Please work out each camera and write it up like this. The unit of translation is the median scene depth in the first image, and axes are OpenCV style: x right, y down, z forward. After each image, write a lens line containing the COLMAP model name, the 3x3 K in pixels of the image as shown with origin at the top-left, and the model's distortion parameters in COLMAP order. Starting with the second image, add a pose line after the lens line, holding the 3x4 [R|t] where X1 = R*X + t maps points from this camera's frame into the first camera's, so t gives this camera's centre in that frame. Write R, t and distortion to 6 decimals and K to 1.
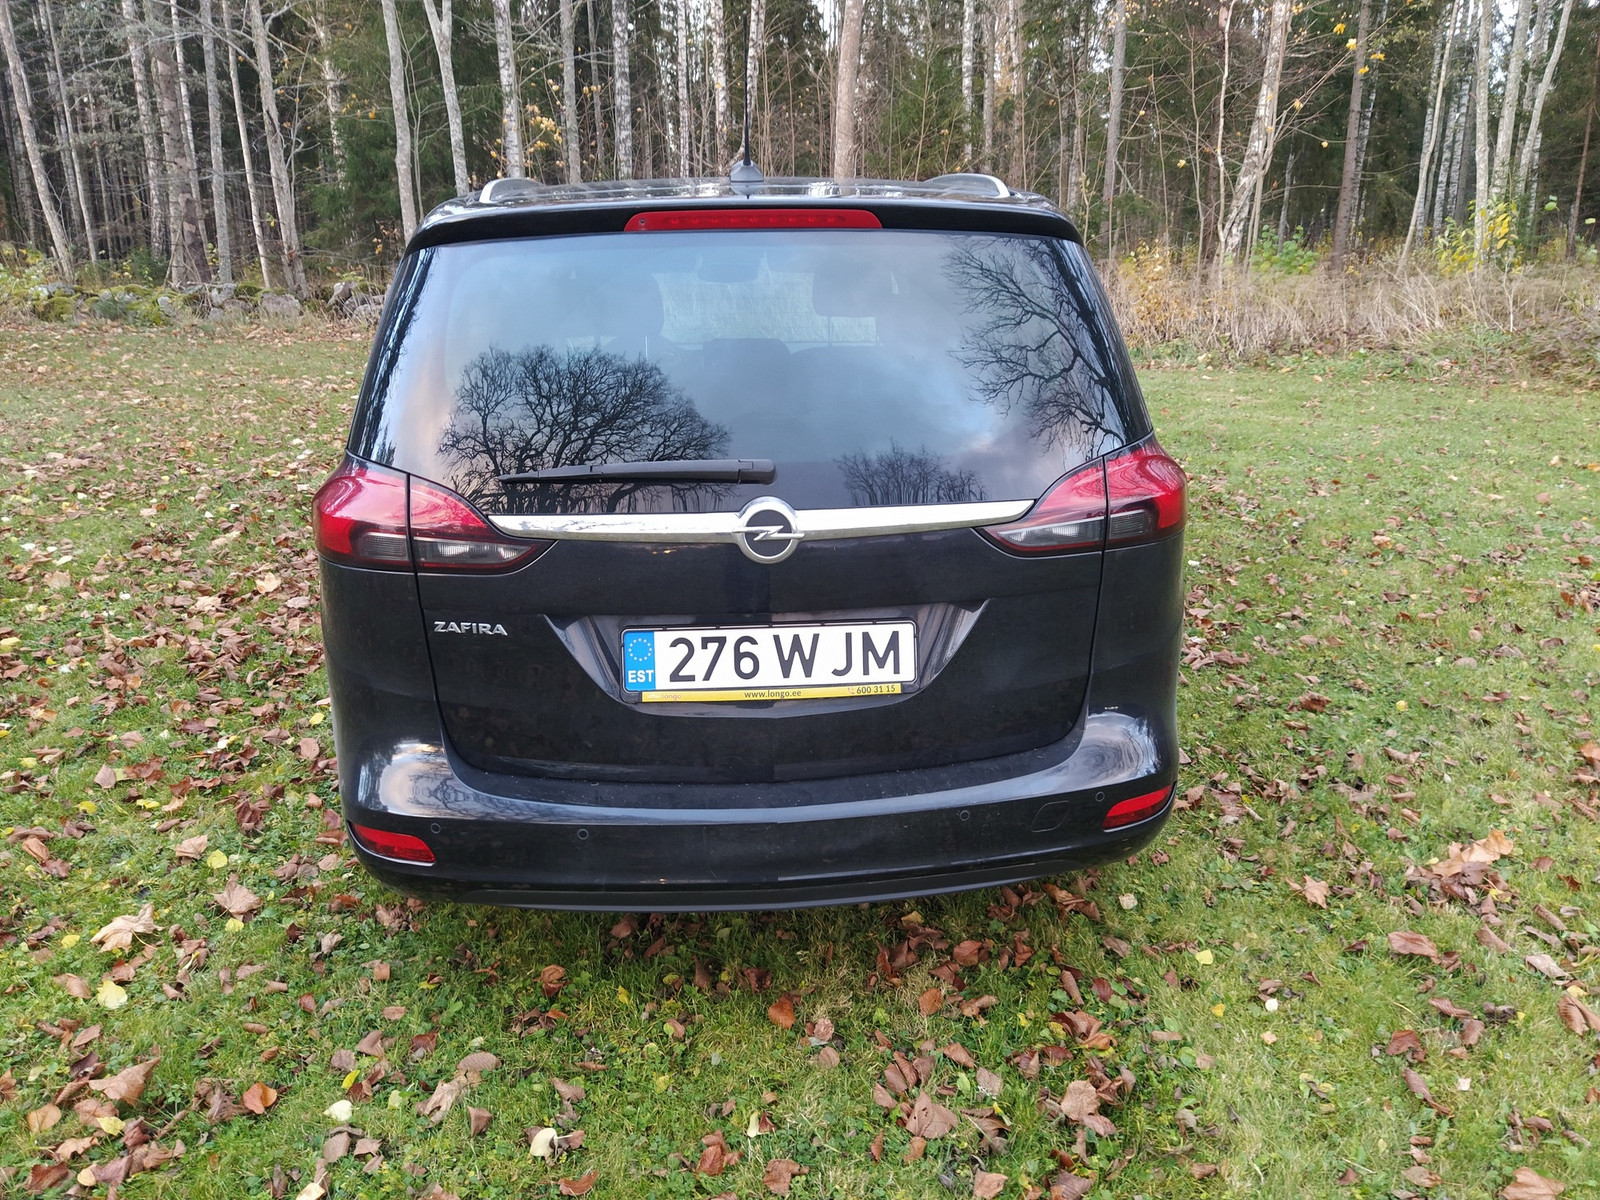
lens RADIAL K [[1177.9, 0, 805.0], [0, 1177.9, 608.6], [0, 0, 1]] dist [0.094040, -0.148556]
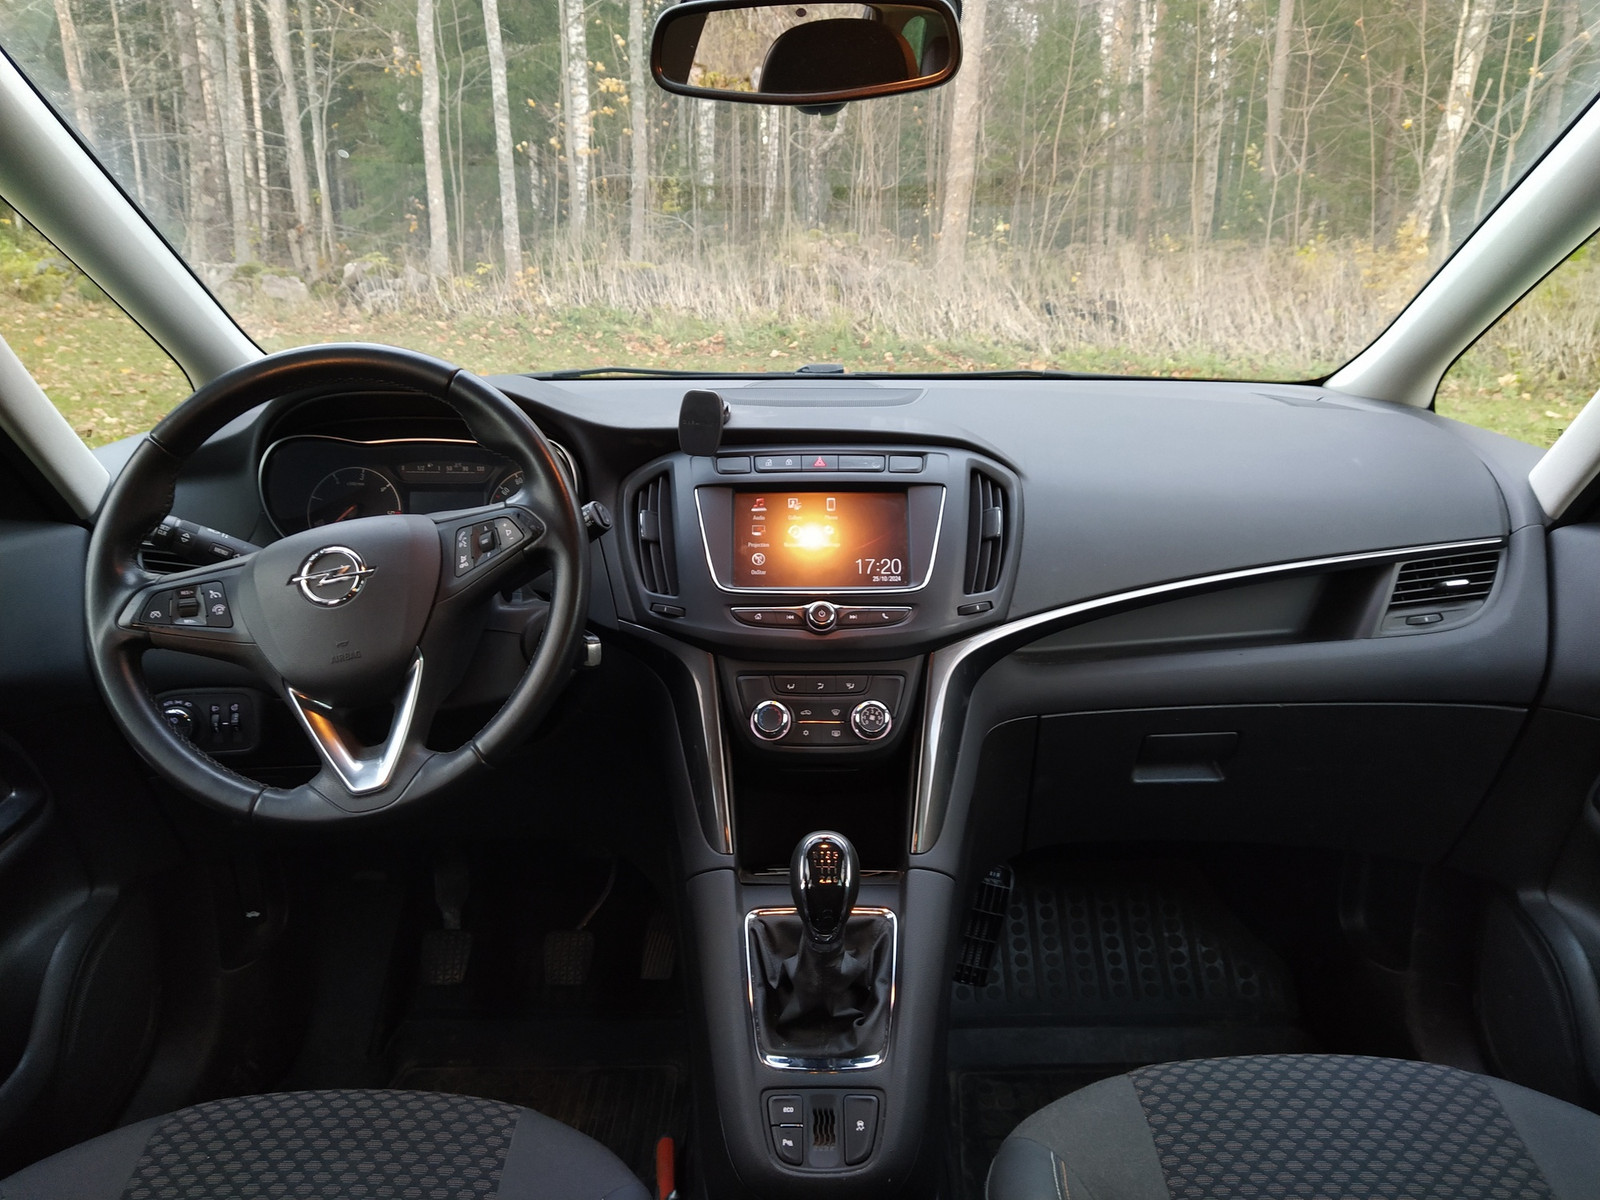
lens RADIAL K [[1173.1, 0, 800.0], [0, 1173.1, 600.0], [0, 0, 1]] dist [0.076048, -0.071045]
pose [[0.996943, 0.034208, -0.070238, -0.058518], [-0.034597, 0.999392, -0.004317, -0.205244], [0.070048, 0.006734, 0.997521, 0.875844]]
